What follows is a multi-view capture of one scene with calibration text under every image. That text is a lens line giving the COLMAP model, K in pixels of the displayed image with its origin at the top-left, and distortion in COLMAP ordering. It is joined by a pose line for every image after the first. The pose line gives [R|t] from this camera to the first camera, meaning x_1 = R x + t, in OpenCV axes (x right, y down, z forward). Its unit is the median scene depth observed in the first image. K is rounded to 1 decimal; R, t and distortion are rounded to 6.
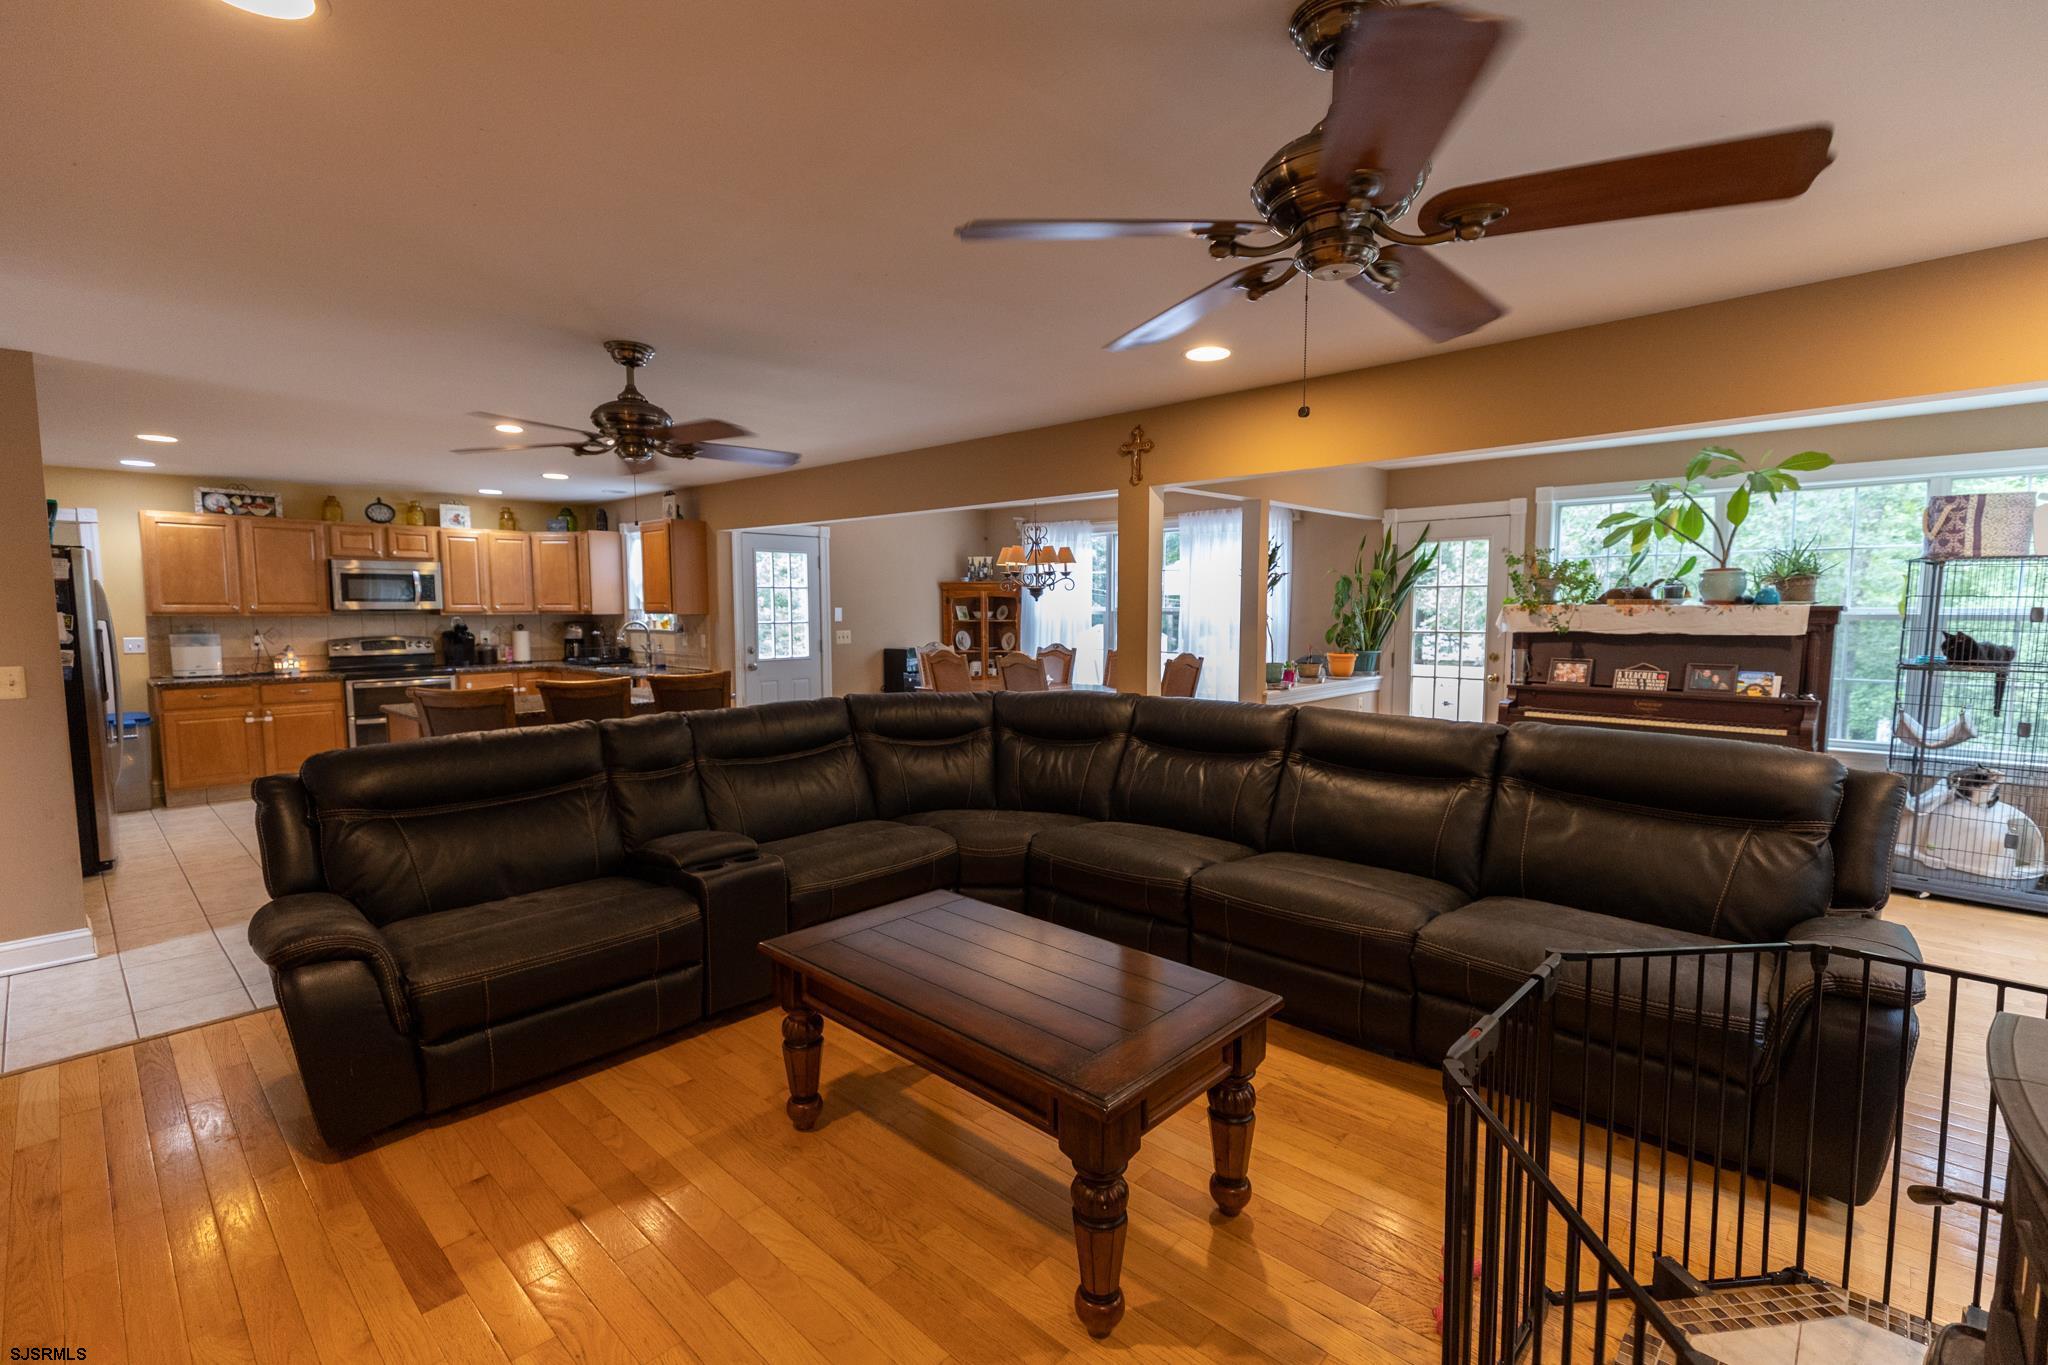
lens RADIAL K [[908.9, 0, 1028.8], [0, 908.9, 685.6], [0, 0, 1]] dist [0.003853, -0.000112]
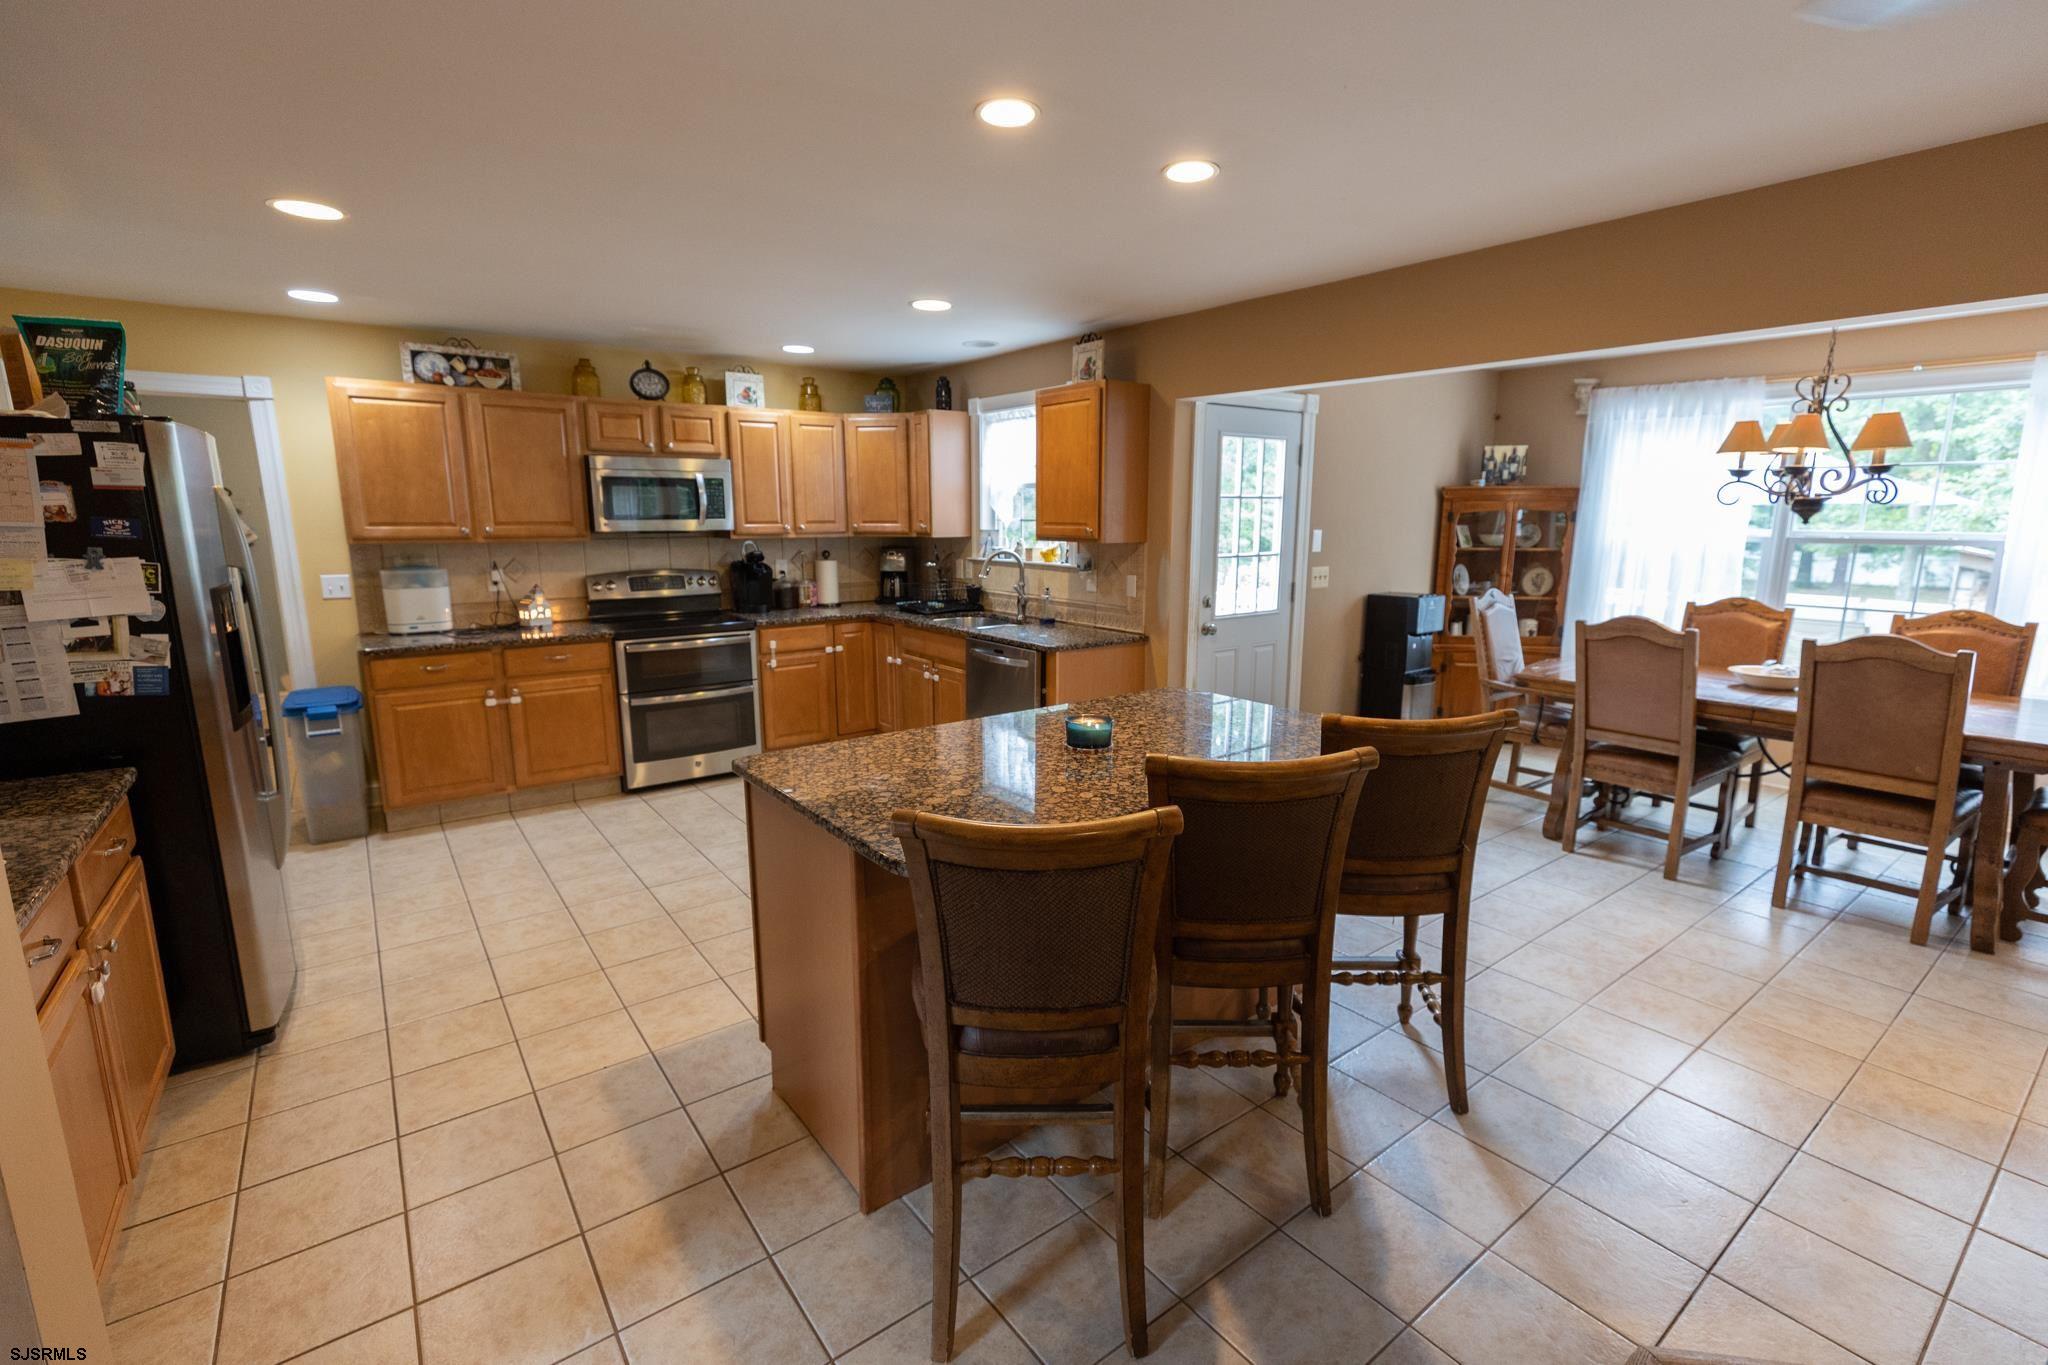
lens RADIAL K [[908.9, 0, 1028.8], [0, 908.9, 685.6], [0, 0, 1]] dist [0.003853, -0.000112]
pose [[0.984056, 0.034914, -0.174401, -0.312769], [-0.016997, 0.994516, 0.103194, -0.043497], [0.177047, -0.098584, 0.979253, 0.372285]]
